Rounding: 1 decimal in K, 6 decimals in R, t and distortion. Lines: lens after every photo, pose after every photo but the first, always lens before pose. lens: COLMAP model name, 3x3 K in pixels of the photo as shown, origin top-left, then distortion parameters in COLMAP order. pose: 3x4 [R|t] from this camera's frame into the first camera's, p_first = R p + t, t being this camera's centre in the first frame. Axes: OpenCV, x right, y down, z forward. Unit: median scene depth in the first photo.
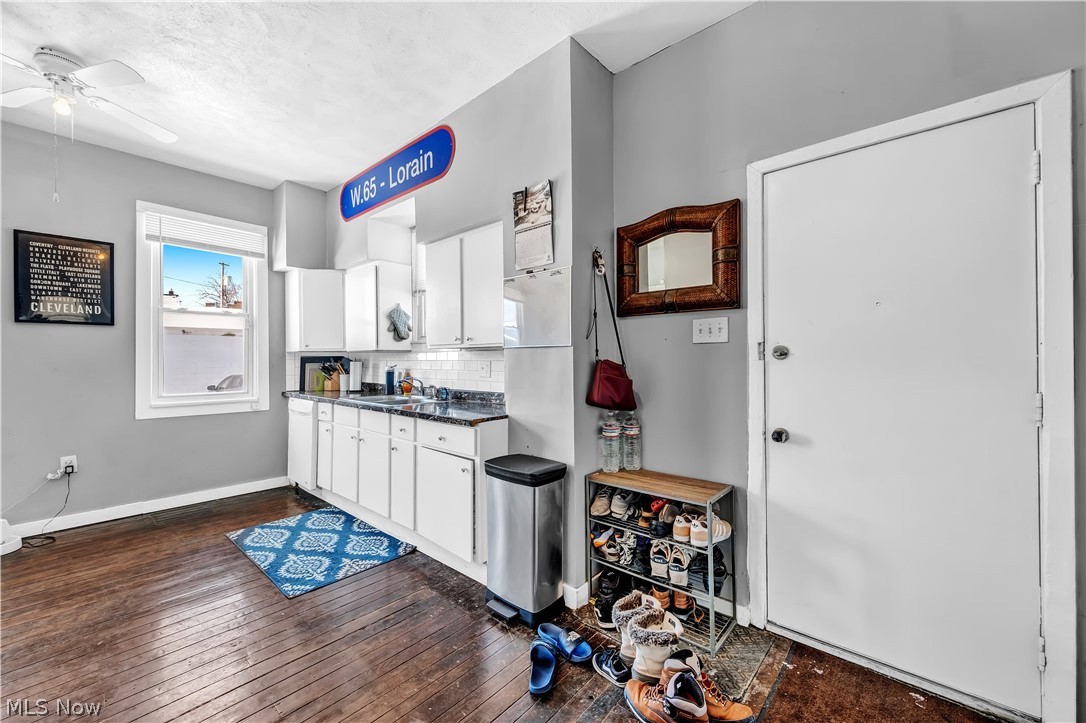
lens RADIAL K [[432.9, 0, 542.0], [0, 432.9, 355.3], [0, 0, 1]] dist [0.001469, 0.000106]
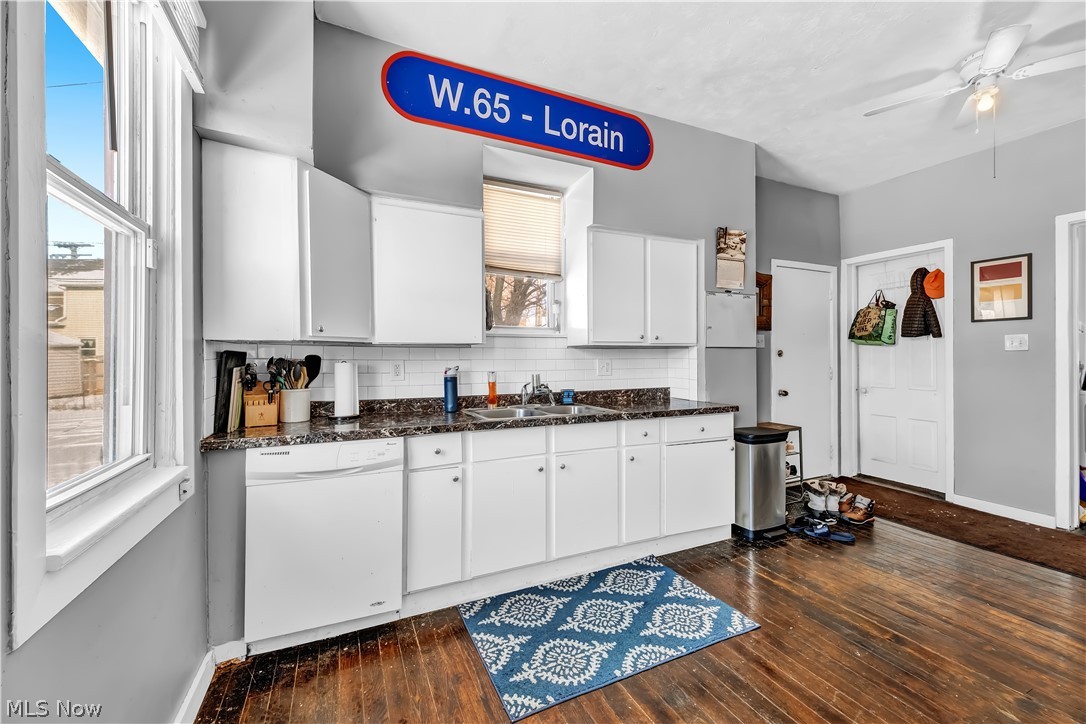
lens RADIAL K [[432.9, 0, 542.0], [0, 432.9, 355.8], [0, 0, 1]] dist [0.001469, 0.000106]
pose [[0.396858, 0.006941, 0.917854, -1.177147], [-0.000905, 0.999974, -0.007171, 0.013037], [-0.917880, 0.002015, 0.396854, 0.790646]]
